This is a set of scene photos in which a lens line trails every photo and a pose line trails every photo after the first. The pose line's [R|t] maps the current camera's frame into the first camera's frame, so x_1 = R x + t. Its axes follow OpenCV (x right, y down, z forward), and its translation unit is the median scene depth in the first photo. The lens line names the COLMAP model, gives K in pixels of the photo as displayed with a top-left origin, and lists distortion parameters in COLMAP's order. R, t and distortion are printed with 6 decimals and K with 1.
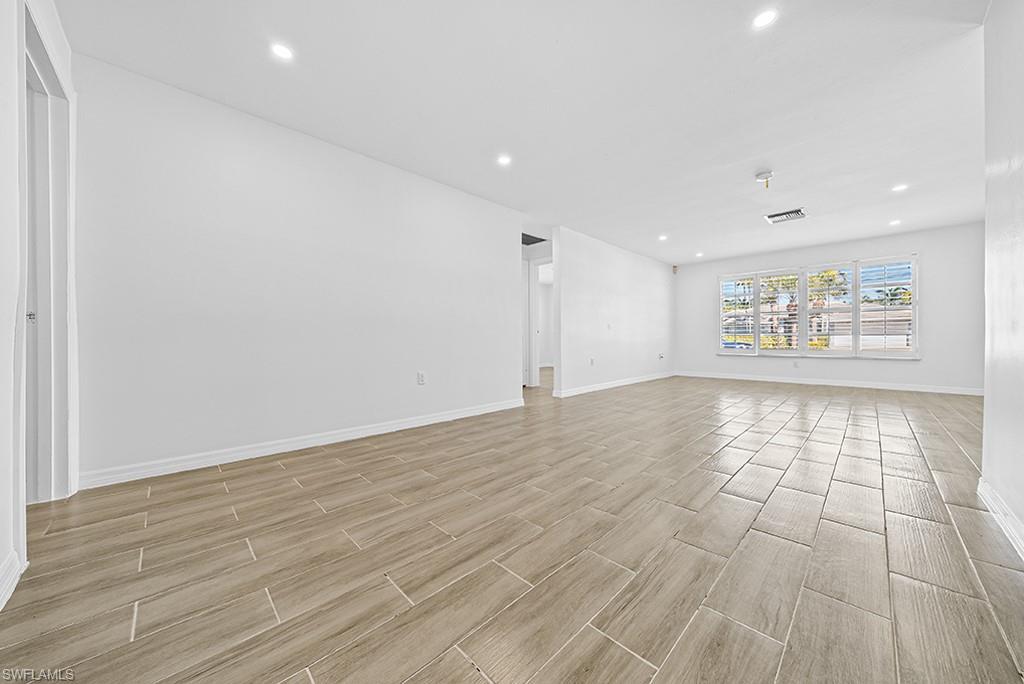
lens RADIAL K [[352.9, 0, 514.8], [0, 352.9, 338.4], [0, 0, 1]] dist [-0.001568, 0.000212]
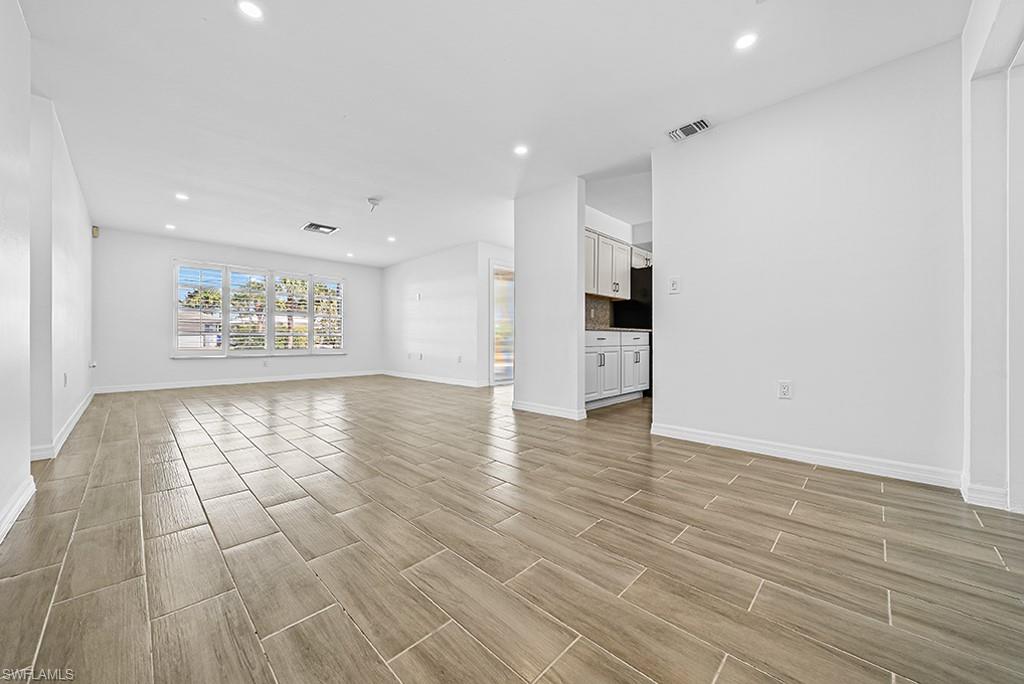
lens RADIAL K [[377.5, 0, 506.0], [0, 377.5, 342.0], [0, 0, 1]] dist [-0.001595, 0.000222]
pose [[-0.012954, -0.004788, 0.999905, -1.061868], [-0.002072, 0.999987, 0.004761, 0.010869], [-0.999914, -0.002010, -0.012964, 1.046357]]
